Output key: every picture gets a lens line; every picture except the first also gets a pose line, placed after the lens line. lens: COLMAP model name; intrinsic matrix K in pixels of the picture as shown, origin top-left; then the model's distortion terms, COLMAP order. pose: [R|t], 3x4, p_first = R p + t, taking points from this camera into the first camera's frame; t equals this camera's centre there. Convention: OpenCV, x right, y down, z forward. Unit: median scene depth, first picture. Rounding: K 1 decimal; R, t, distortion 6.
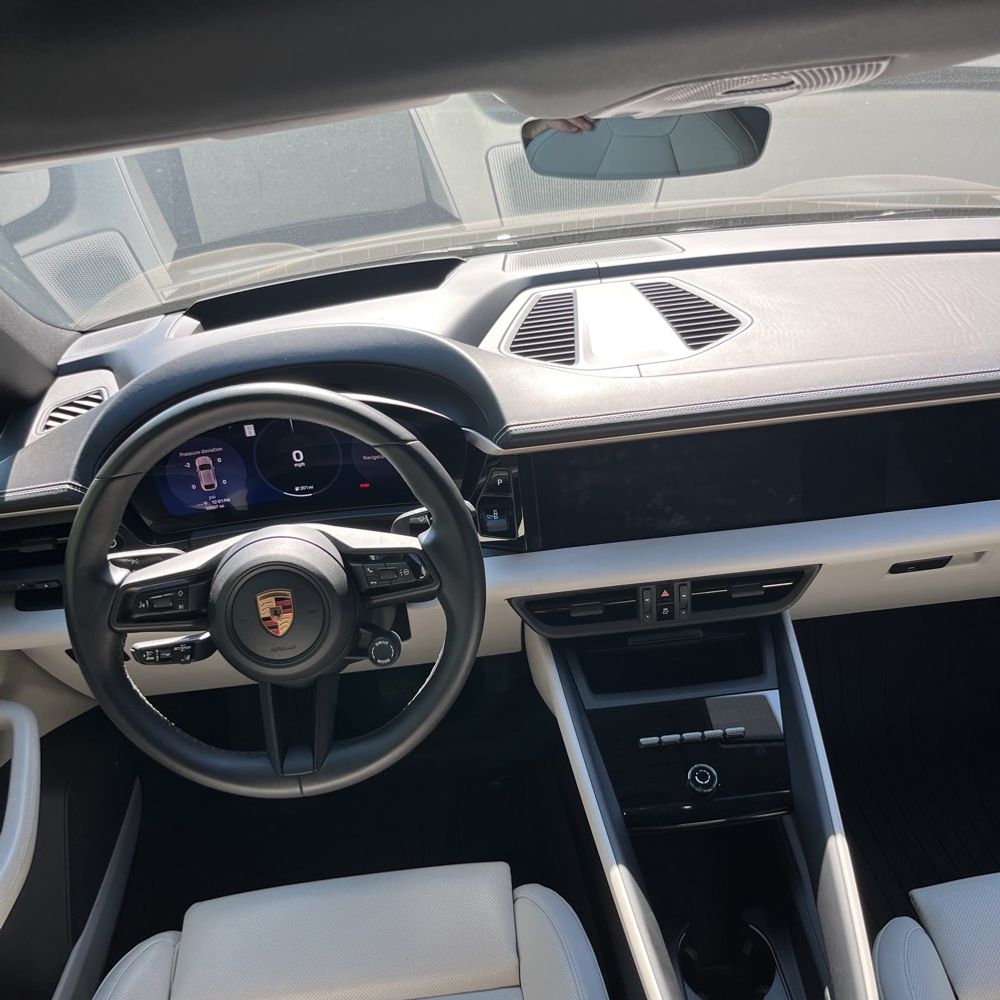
lens RADIAL K [[975.7, 0, 500.0], [0, 975.7, 500.0], [0, 0, 1]] dist [0.034448, -0.020292]
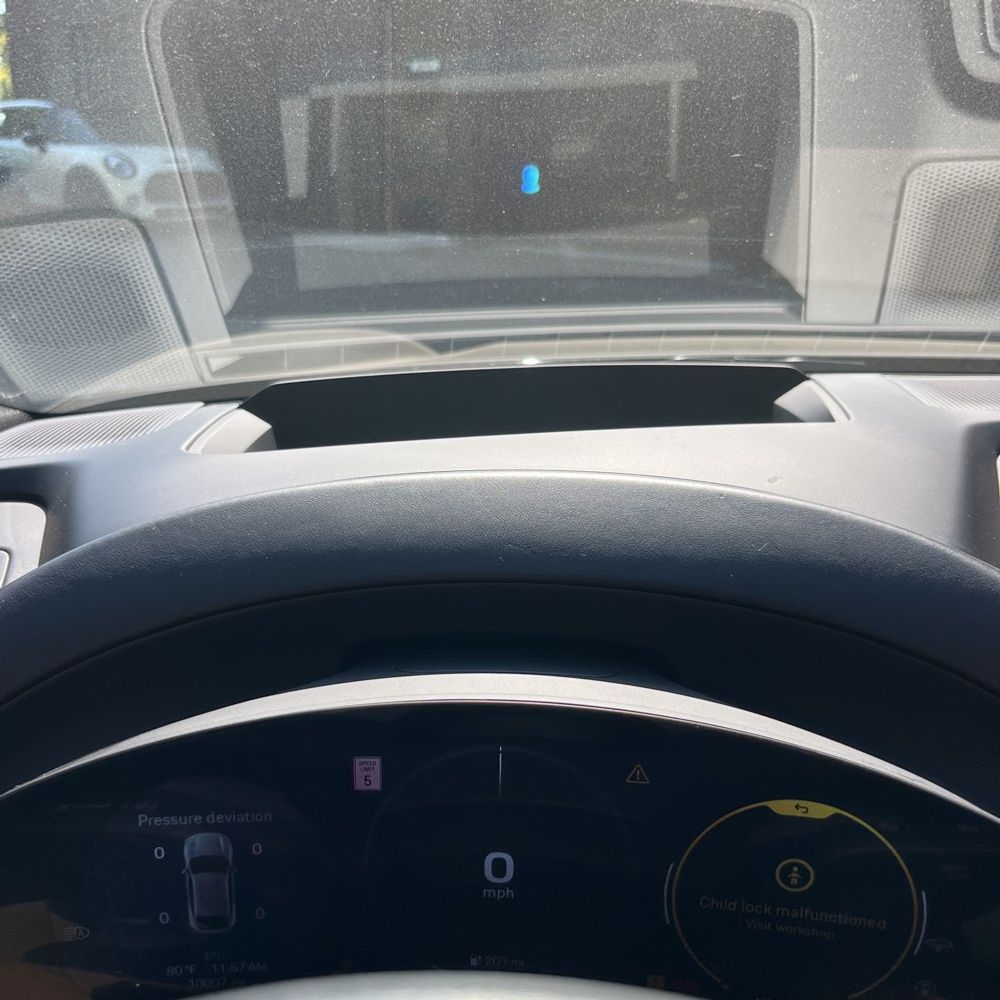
lens RADIAL K [[975.7, 0, 500.0], [0, 975.7, 500.0], [0, 0, 1]] dist [0.034448, -0.020292]
pose [[0.989483, 0.136088, -0.049026, -0.204727], [-0.141694, 0.980058, -0.139315, -0.116863], [0.029089, 0.144797, 0.989034, 0.657942]]
